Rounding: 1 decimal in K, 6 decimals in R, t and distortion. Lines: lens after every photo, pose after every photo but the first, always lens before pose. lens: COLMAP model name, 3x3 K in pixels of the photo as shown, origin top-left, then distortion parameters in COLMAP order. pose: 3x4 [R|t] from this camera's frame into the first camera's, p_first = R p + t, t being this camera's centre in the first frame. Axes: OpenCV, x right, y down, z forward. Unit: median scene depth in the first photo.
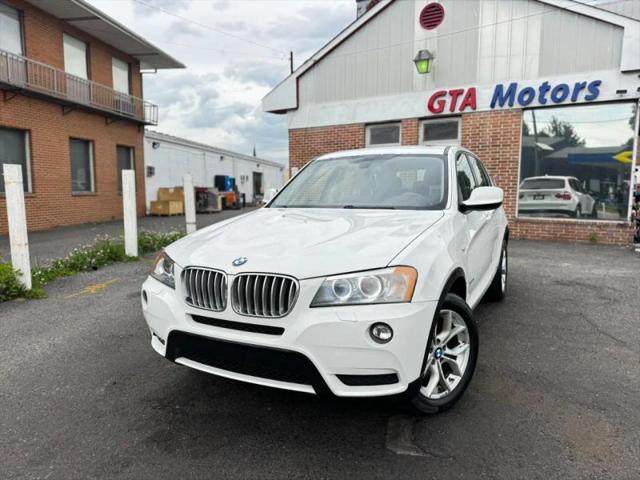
lens RADIAL K [[451.0, 0, 322.4], [0, 451.0, 239.5], [0, 0, 1]] dist [0.037664, -0.043800]
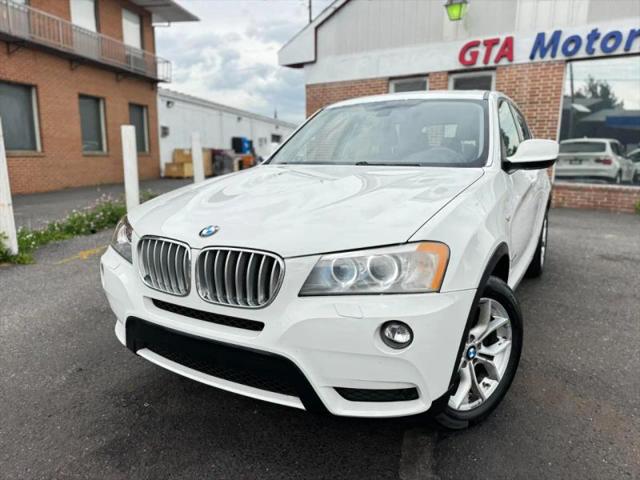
lens RADIAL K [[454.4, 0, 322.3], [0, 454.4, 240.4], [0, 0, 1]] dist [0.004403, -0.005192]
pose [[0.998831, 0.017396, -0.045092, 0.009181], [-0.013811, 0.996808, 0.078627, 0.000707], [0.046316, -0.077912, 0.995884, 0.061997]]
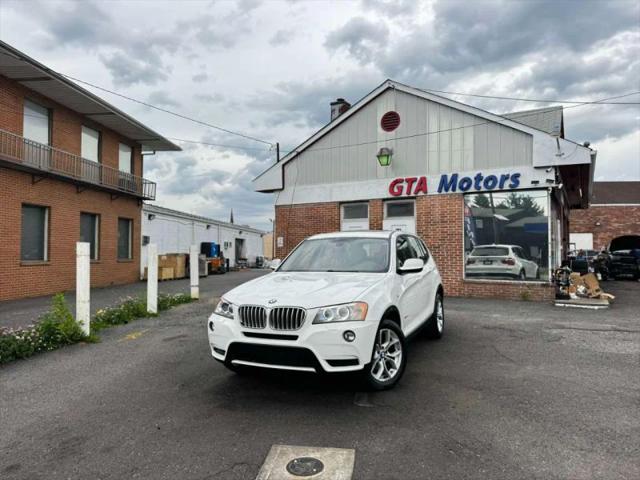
lens RADIAL K [[446.5, 0, 320.0], [0, 446.5, 240.0], [0, 0, 1]] dist [0.080430, -0.081893]
pose [[0.998844, -0.002281, 0.048006, -0.018593], [0.009046, 0.989941, -0.141188, 0.014596], [-0.047201, 0.141459, 0.988818, -0.204679]]
